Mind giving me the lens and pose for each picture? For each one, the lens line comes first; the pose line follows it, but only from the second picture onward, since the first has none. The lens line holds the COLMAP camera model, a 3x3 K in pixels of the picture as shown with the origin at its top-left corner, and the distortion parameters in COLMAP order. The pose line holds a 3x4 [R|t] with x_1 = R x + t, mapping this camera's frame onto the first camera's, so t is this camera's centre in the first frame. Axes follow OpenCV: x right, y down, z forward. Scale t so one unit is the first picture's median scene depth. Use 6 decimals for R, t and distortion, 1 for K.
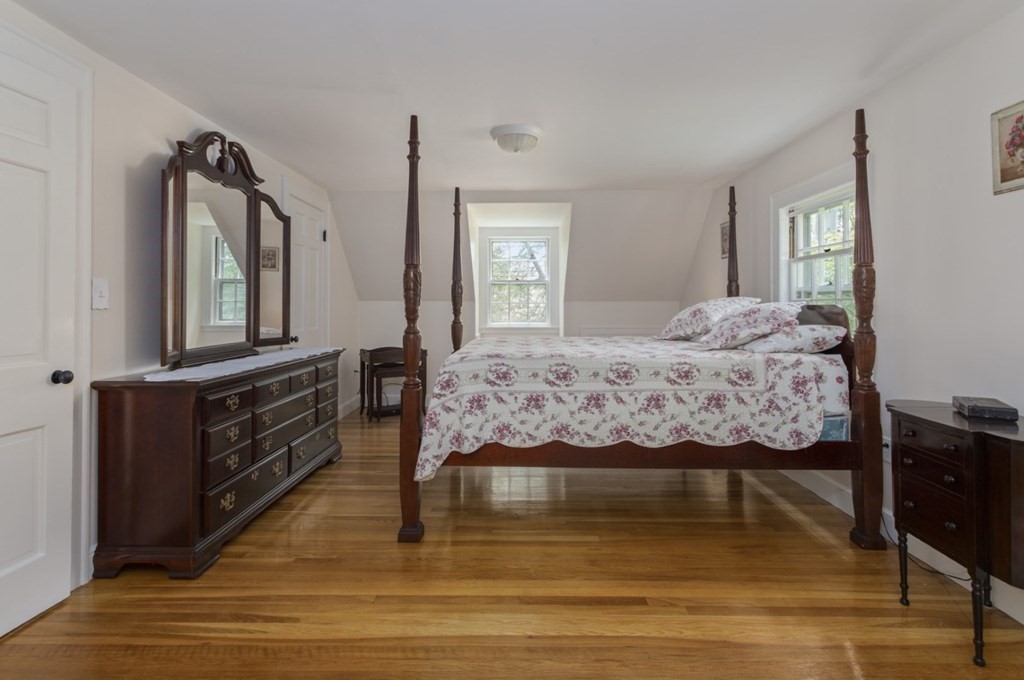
lens RADIAL K [[493.7, 0, 515.5], [0, 493.7, 309.0], [0, 0, 1]] dist [0.000574, 0.002075]
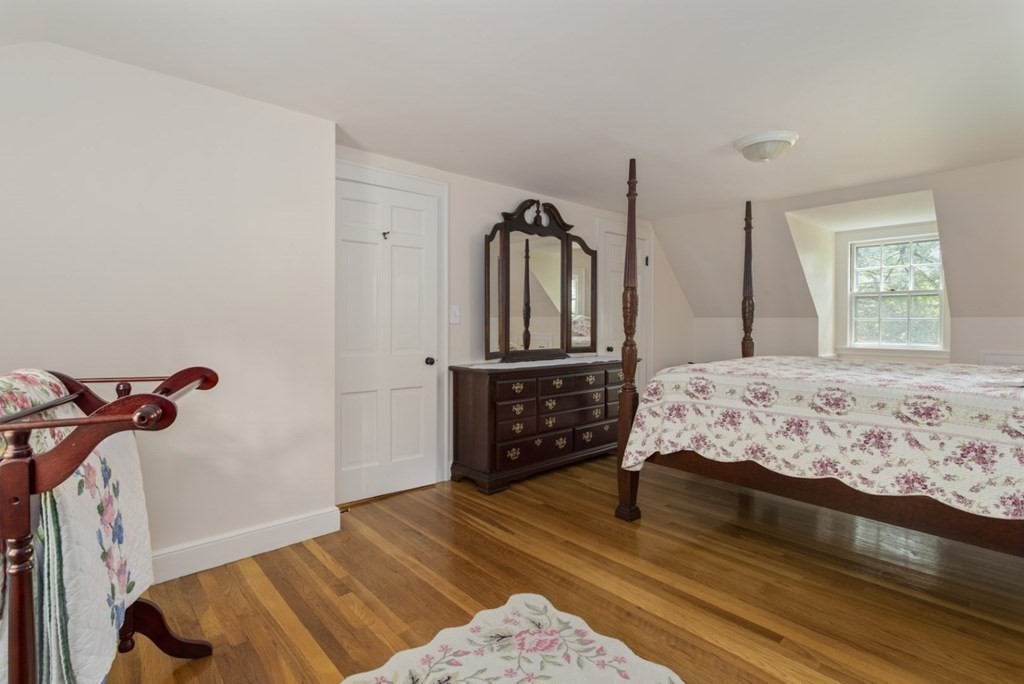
lens RADIAL K [[490.7, 0, 521.5], [0, 490.7, 331.6], [0, 0, 1]] dist [-0.000076, 0.000899]
pose [[0.684443, 0.016394, -0.728882, 0.472723], [-0.006198, 0.999842, 0.016669, -0.001861], [0.729040, -0.006892, 0.684437, 0.009908]]
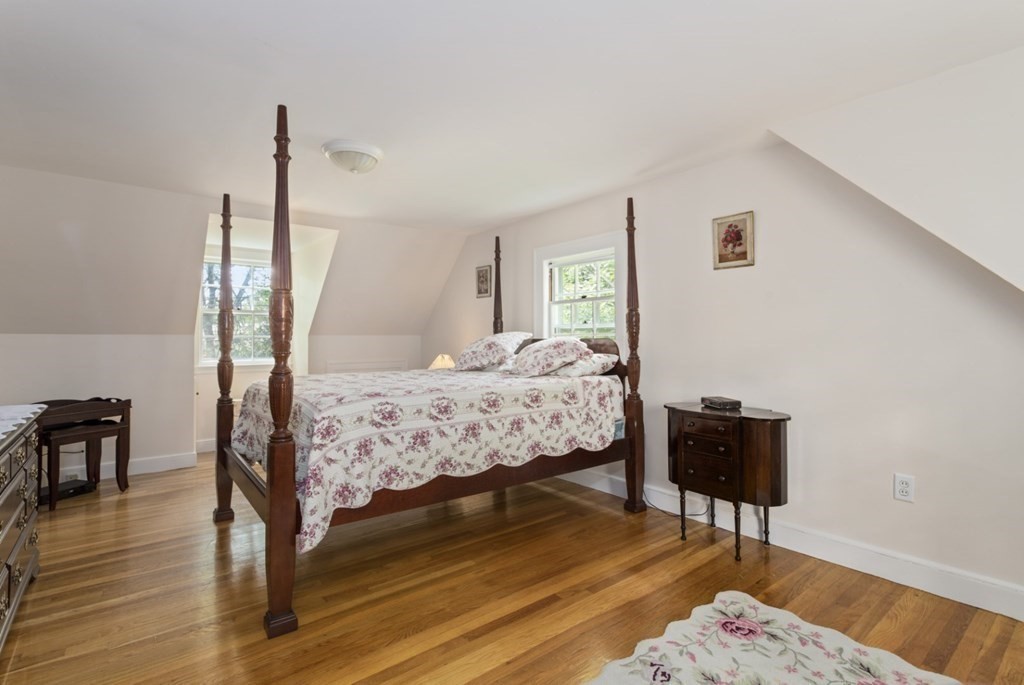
lens RADIAL K [[487.7, 0, 511.7], [0, 487.7, 340.7], [0, 0, 1]] dist [-0.001014, 0.000903]
pose [[0.778784, -0.003536, 0.627283, -0.420733], [0.006474, 0.999976, -0.002402, -0.001002], [-0.627259, 0.005932, 0.778788, 0.143724]]
